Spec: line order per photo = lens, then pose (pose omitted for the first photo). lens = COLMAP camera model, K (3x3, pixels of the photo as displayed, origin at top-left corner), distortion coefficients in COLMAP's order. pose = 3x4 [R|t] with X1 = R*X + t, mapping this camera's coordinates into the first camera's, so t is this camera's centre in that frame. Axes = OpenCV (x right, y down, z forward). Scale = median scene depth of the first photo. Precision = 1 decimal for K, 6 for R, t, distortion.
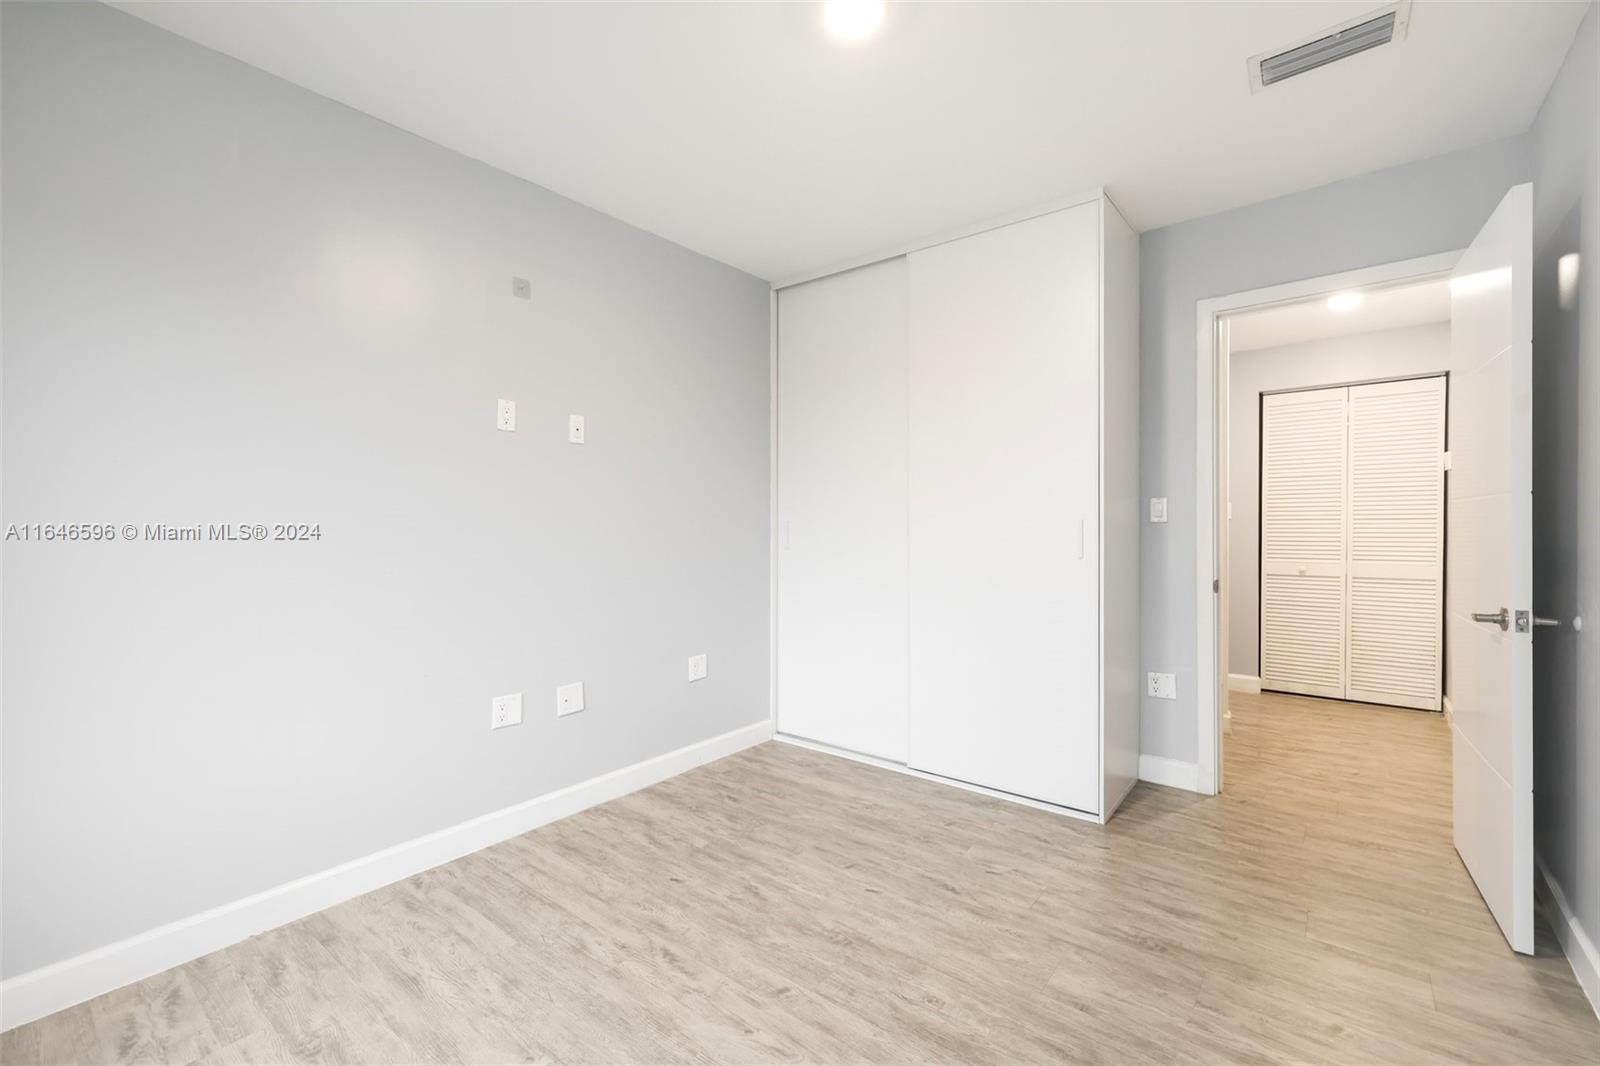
lens RADIAL K [[689.7, 0, 762.9], [0, 689.7, 524.2], [0, 0, 1]] dist [-0.000825, 0.001691]
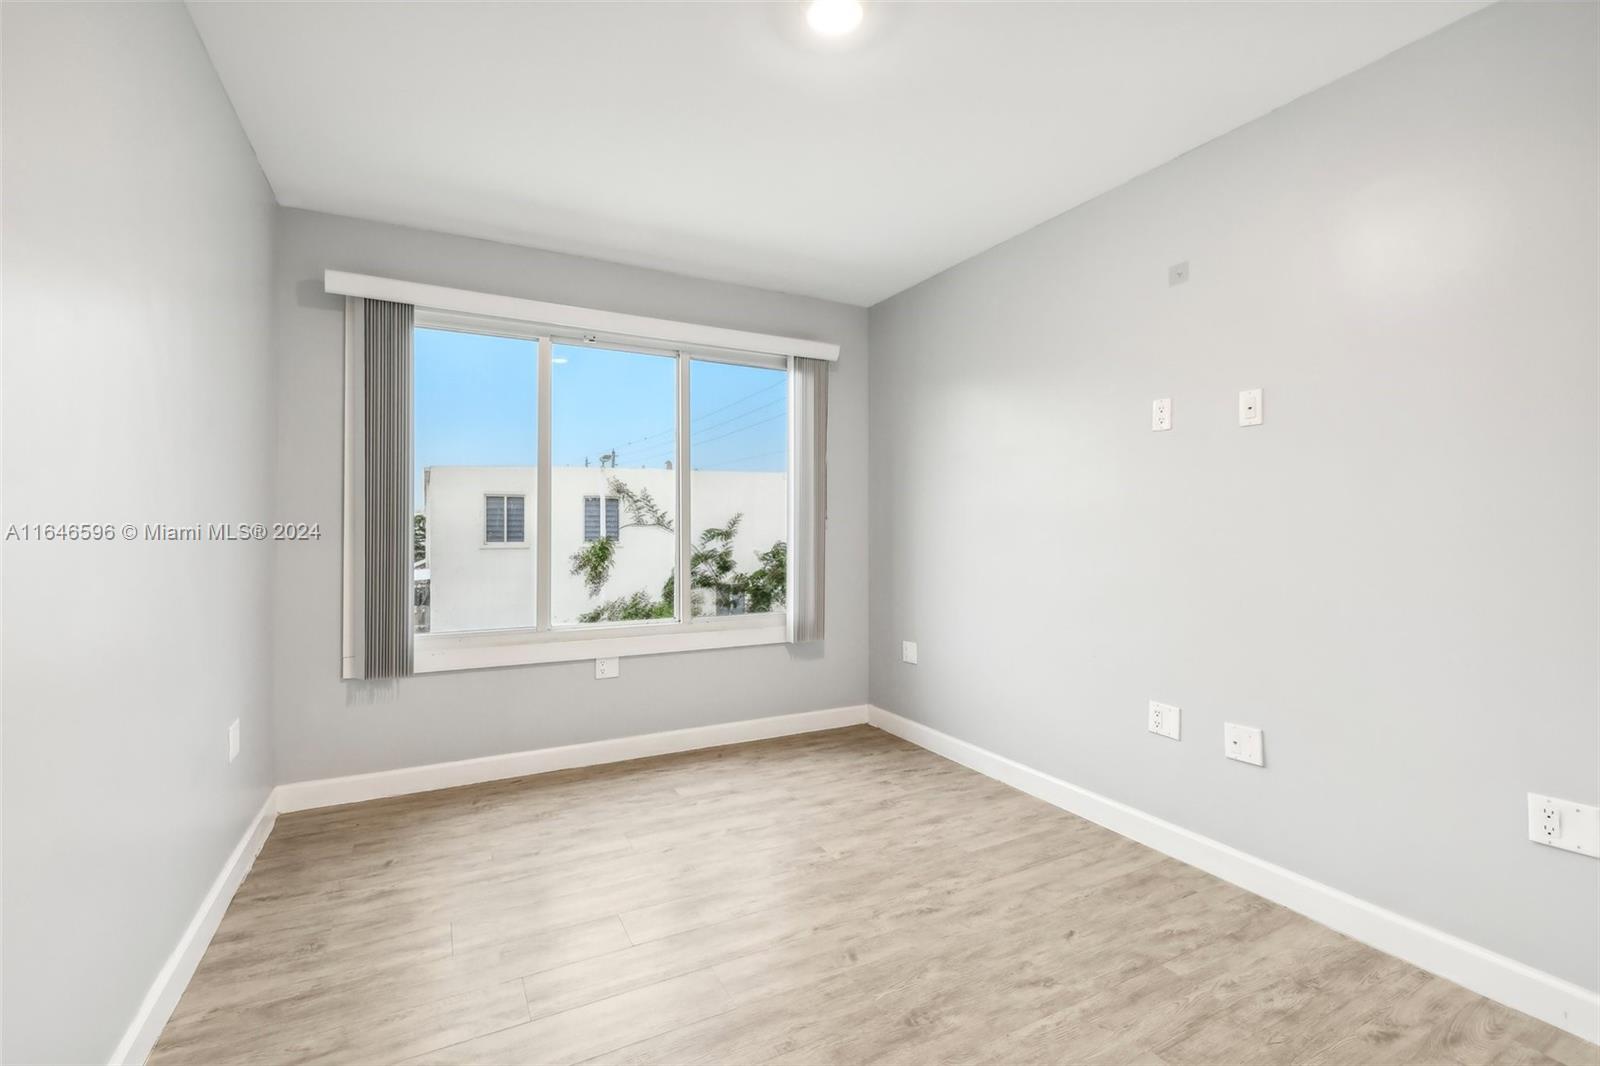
lens RADIAL K [[689.7, 0, 802.9], [0, 689.7, 521.8], [0, 0, 1]] dist [-0.000825, 0.001691]
pose [[-0.362459, -0.004747, -0.931988, 0.800969], [-0.001260, 0.999989, -0.004603, -0.002215], [0.931999, -0.000494, -0.362461, 0.986095]]
